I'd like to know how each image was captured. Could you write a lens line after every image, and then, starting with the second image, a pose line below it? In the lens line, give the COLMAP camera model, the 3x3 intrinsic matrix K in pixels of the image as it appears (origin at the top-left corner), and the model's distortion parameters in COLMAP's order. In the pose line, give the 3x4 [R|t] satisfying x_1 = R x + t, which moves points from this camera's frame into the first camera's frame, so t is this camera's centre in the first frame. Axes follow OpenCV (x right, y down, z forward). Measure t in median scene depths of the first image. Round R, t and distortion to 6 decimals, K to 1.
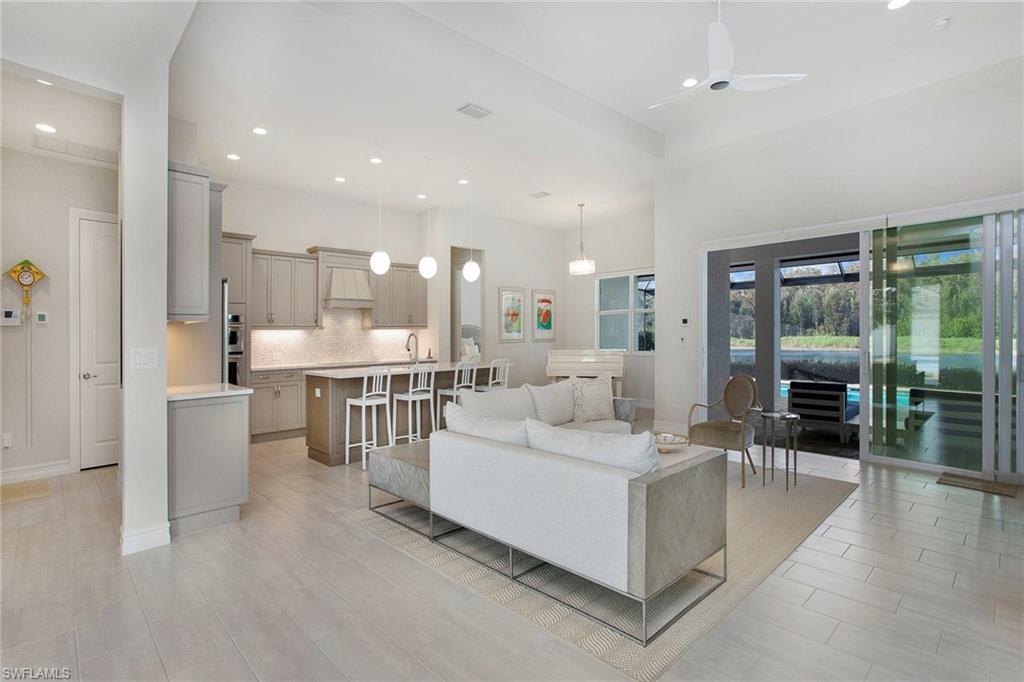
lens RADIAL K [[487.7, 0, 521.2], [0, 487.7, 333.0], [0, 0, 1]] dist [-0.008648, 0.004684]
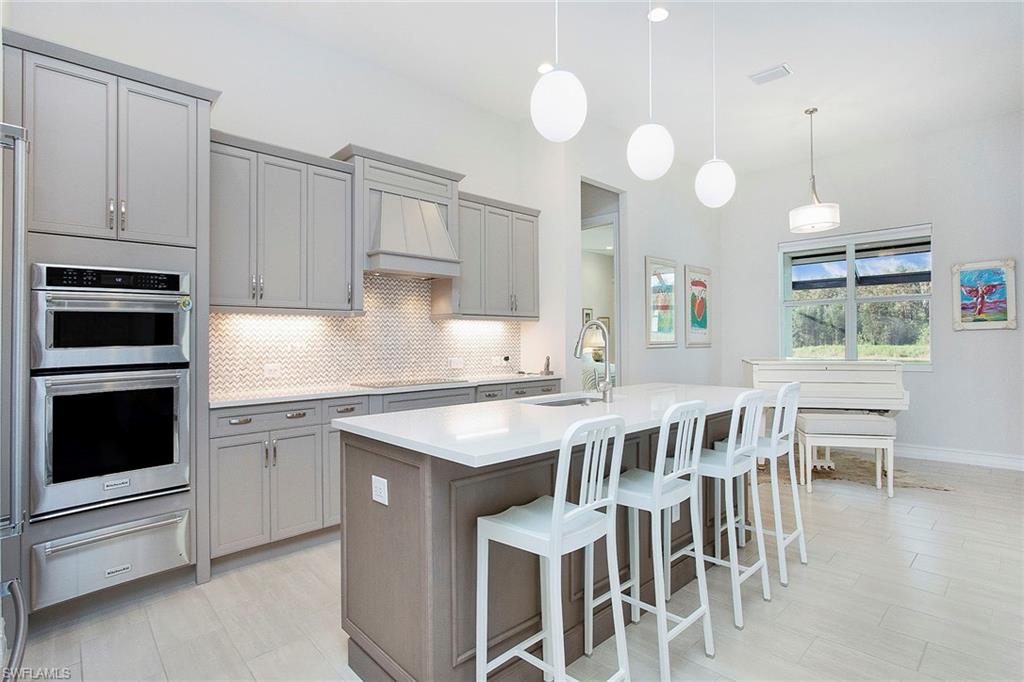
lens RADIAL K [[487.7, 0, 520.4], [0, 487.7, 344.8], [0, 0, 1]] dist [-0.008648, 0.004684]
pose [[0.999800, 0.000184, -0.019999, -0.193660], [-0.000097, 0.999991, 0.004328, 0.015421], [0.020000, -0.004325, 0.999791, 0.413439]]
